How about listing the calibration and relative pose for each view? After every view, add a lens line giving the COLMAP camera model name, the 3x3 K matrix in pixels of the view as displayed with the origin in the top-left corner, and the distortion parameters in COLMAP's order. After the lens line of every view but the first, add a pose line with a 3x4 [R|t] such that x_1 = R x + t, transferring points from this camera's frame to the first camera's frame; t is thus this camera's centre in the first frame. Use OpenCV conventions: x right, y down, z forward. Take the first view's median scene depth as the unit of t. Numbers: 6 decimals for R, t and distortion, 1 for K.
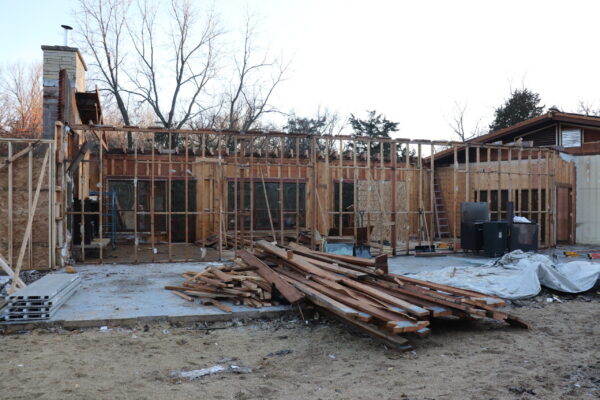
lens RADIAL K [[508.8, 0, 301.1], [0, 508.8, 200.6], [0, 0, 1]] dist [-0.126859, 0.046110]
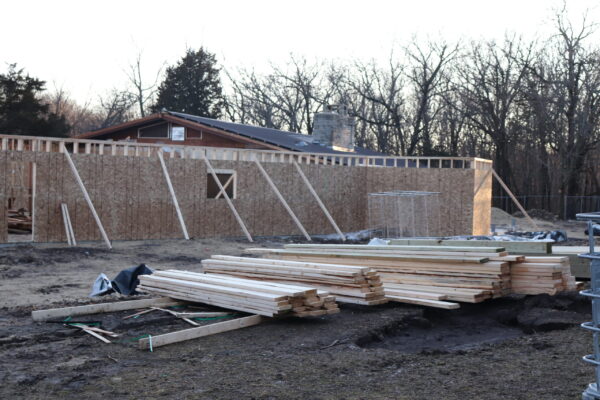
lens RADIAL K [[975.8, 0, 300.3], [0, 975.8, 198.6], [0, 0, 1]] dist [0.238139, 0.000000]
pose [[0.909234, 0.012052, 0.416110, -0.106355], [-0.027767, 0.999111, 0.031735, -0.020605], [-0.415358, -0.040408, 0.908760, -0.679002]]
